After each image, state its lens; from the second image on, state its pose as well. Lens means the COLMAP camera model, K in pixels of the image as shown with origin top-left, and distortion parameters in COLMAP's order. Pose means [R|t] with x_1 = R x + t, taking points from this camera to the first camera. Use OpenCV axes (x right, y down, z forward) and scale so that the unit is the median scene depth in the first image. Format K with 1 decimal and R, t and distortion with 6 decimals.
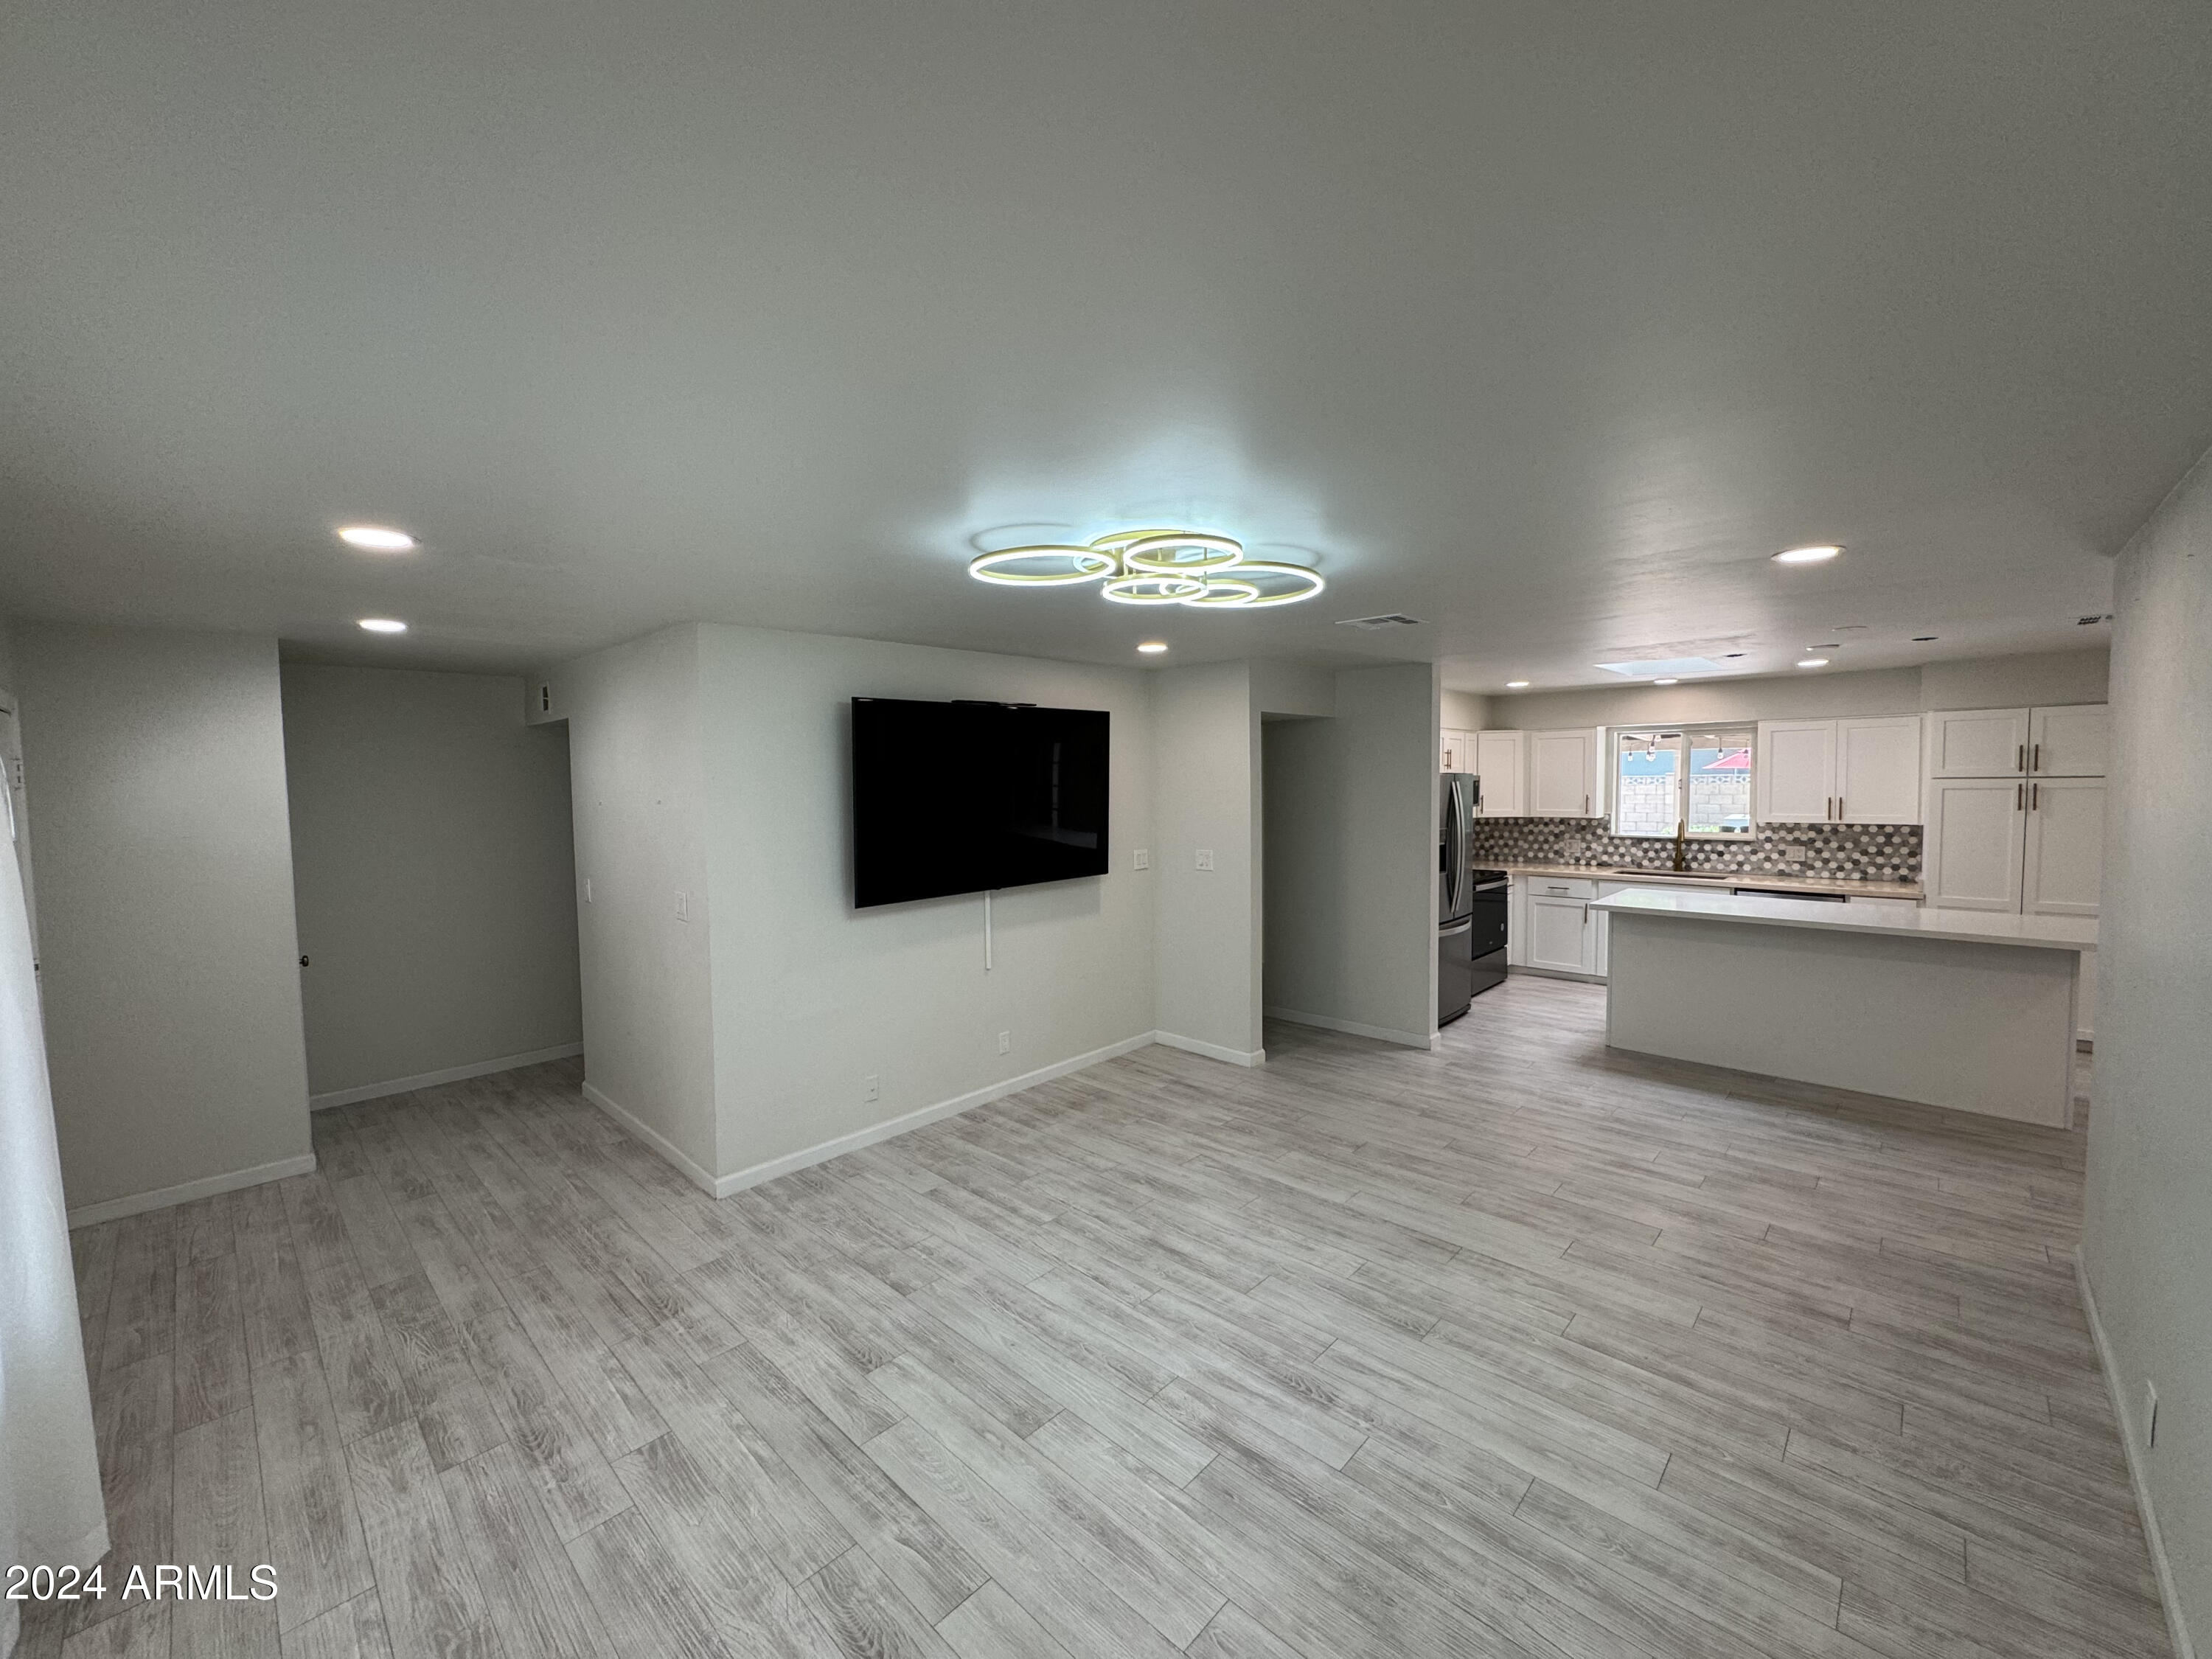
lens RADIAL K [[879.6, 0, 1101.8], [0, 879.6, 825.4], [0, 0, 1]] dist [-0.004838, 0.001144]
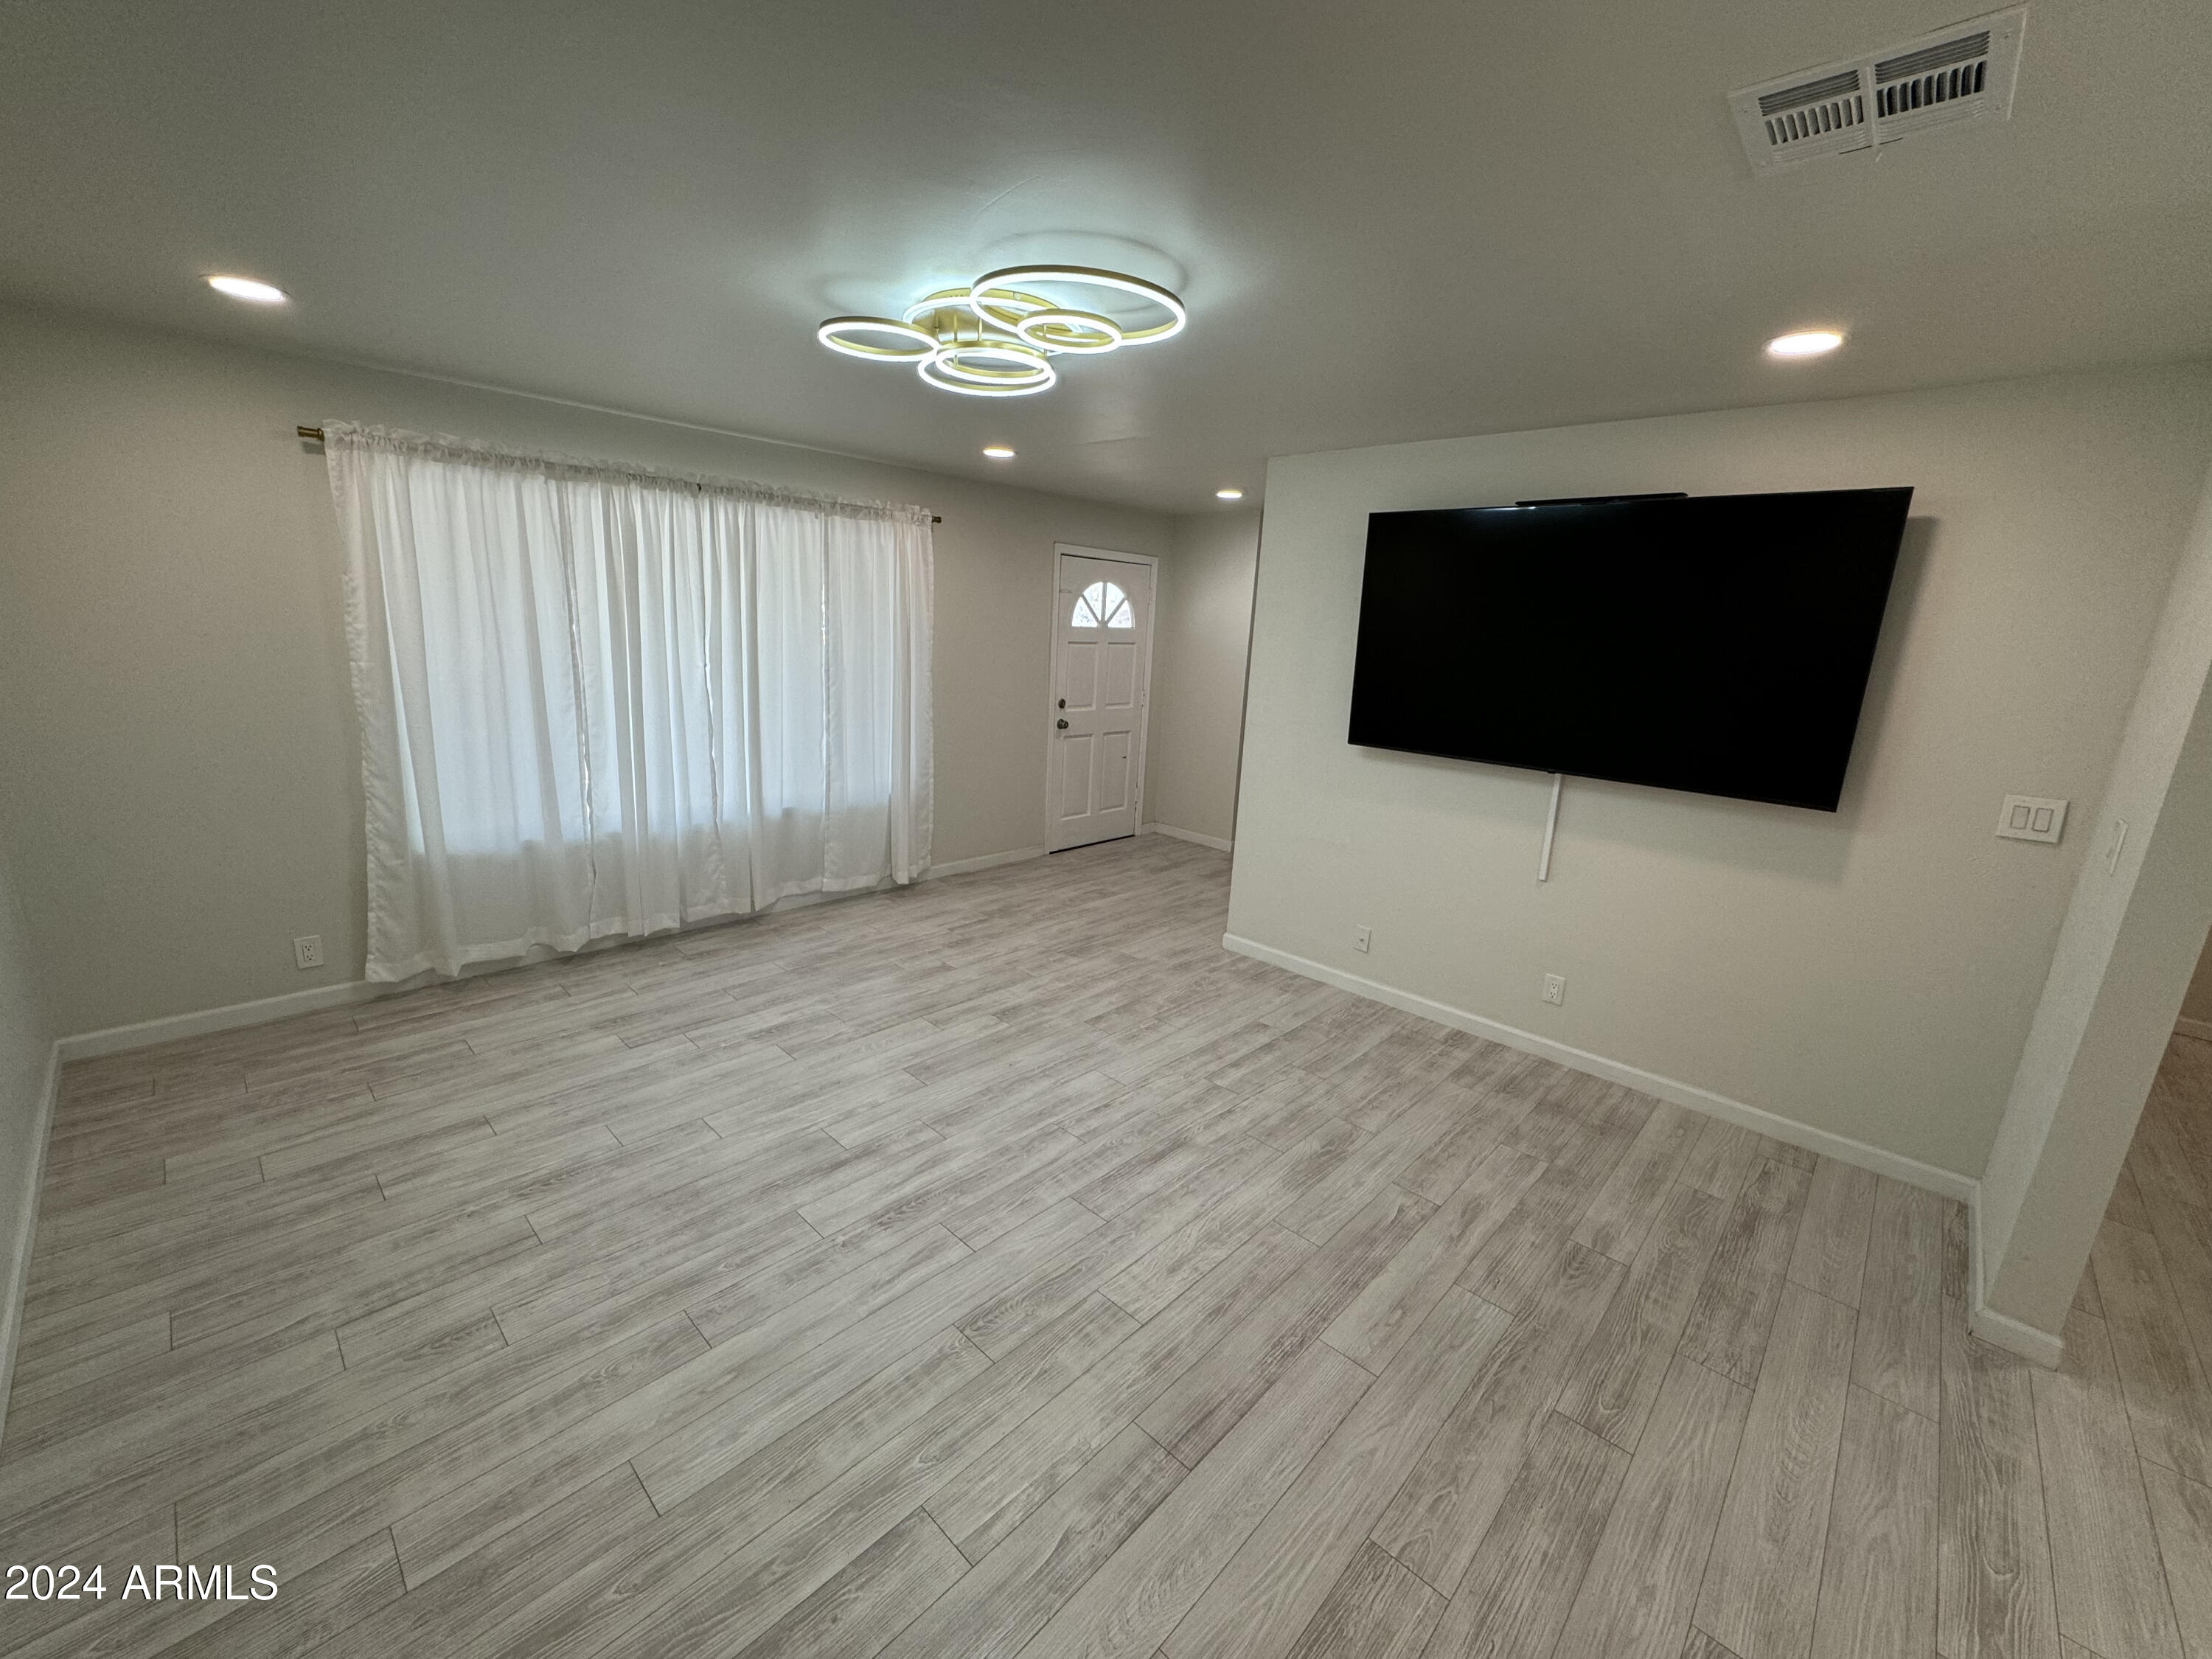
lens RADIAL K [[879.6, 0, 1096.6], [0, 879.6, 826.7], [0, 0, 1]] dist [-0.004838, 0.001144]
pose [[0.003445, 0.246969, -0.969017, 0.948043], [-0.107979, 0.963449, 0.245166, -0.032618], [0.994147, 0.103789, 0.029987, 1.001147]]
